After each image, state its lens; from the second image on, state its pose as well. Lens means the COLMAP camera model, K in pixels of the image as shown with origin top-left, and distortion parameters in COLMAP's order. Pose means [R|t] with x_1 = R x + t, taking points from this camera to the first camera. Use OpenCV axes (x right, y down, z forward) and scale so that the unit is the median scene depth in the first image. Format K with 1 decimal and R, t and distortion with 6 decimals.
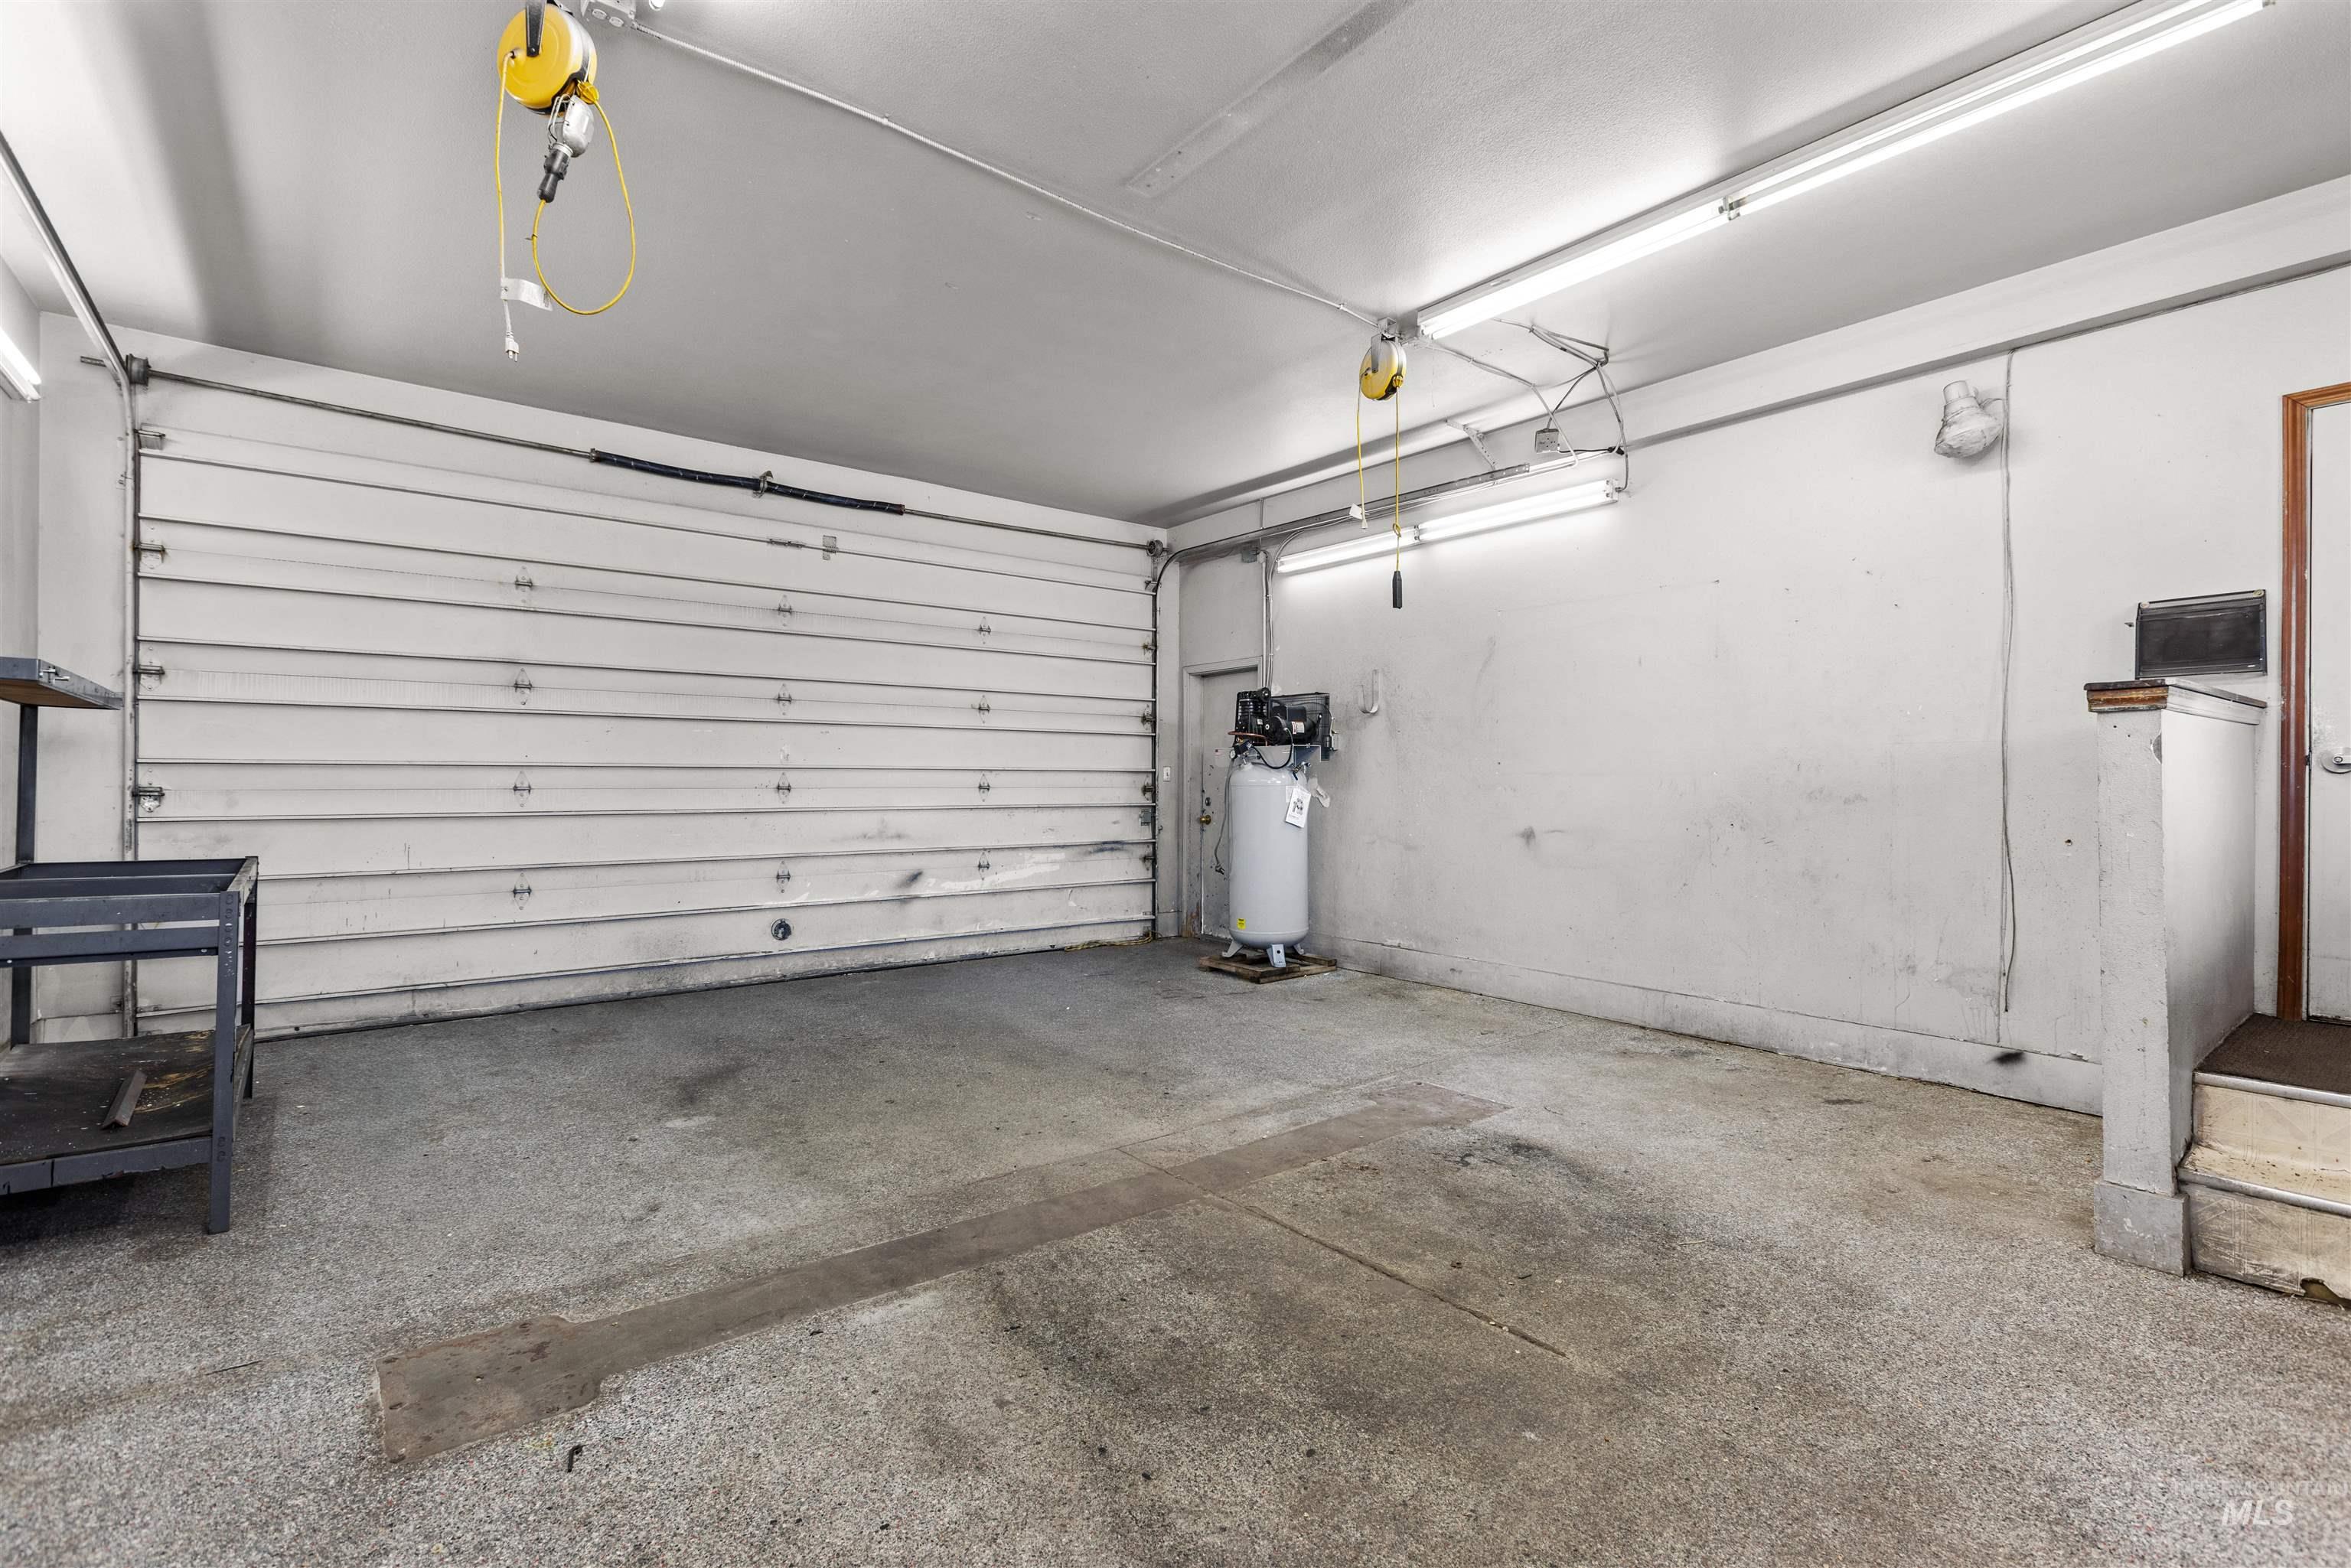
lens RADIAL K [[1061.1, 0, 1178.4], [0, 1061.1, 779.7], [0, 0, 1]] dist [0.002653, -0.000375]
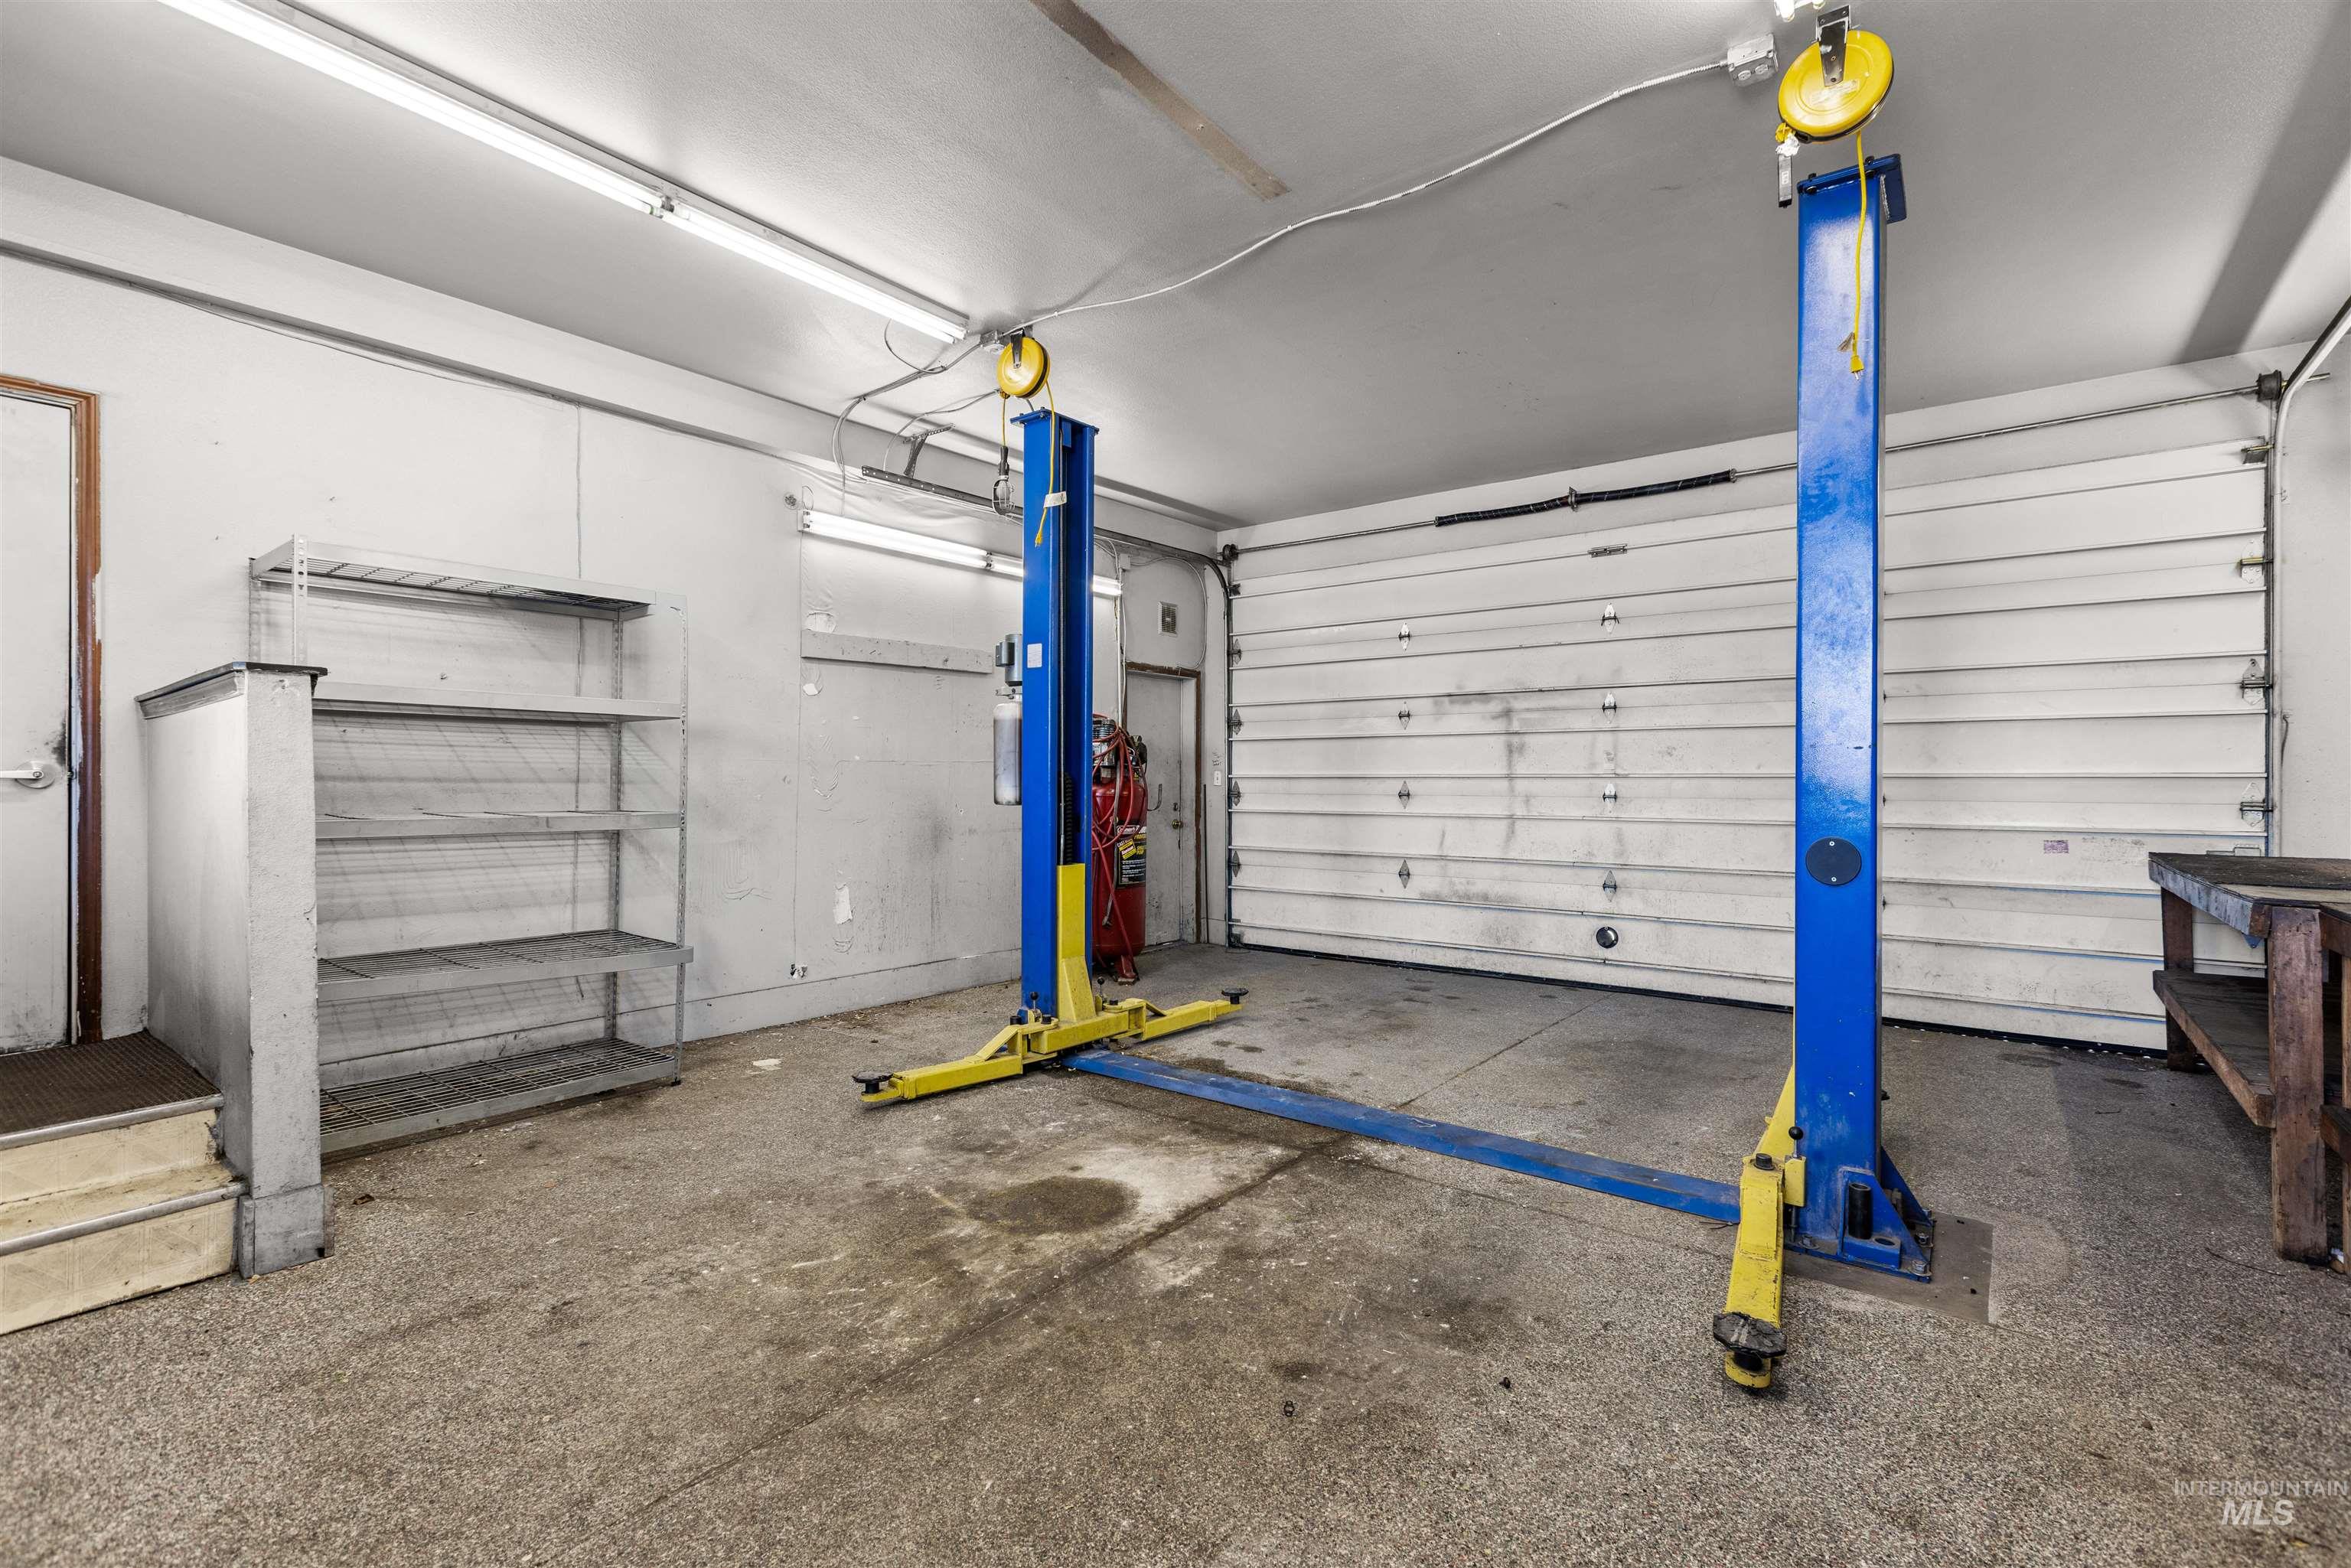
lens RADIAL K [[1061.1, 0, 1173.8], [0, 1061.1, 784.4], [0, 0, 1]] dist [0.002653, -0.000375]
pose [[0.232741, 0.004906, -0.972526, 0.499009], [-0.002145, 0.999987, 0.004531, -0.006371], [0.972536, 0.001031, 0.232748, 0.371830]]
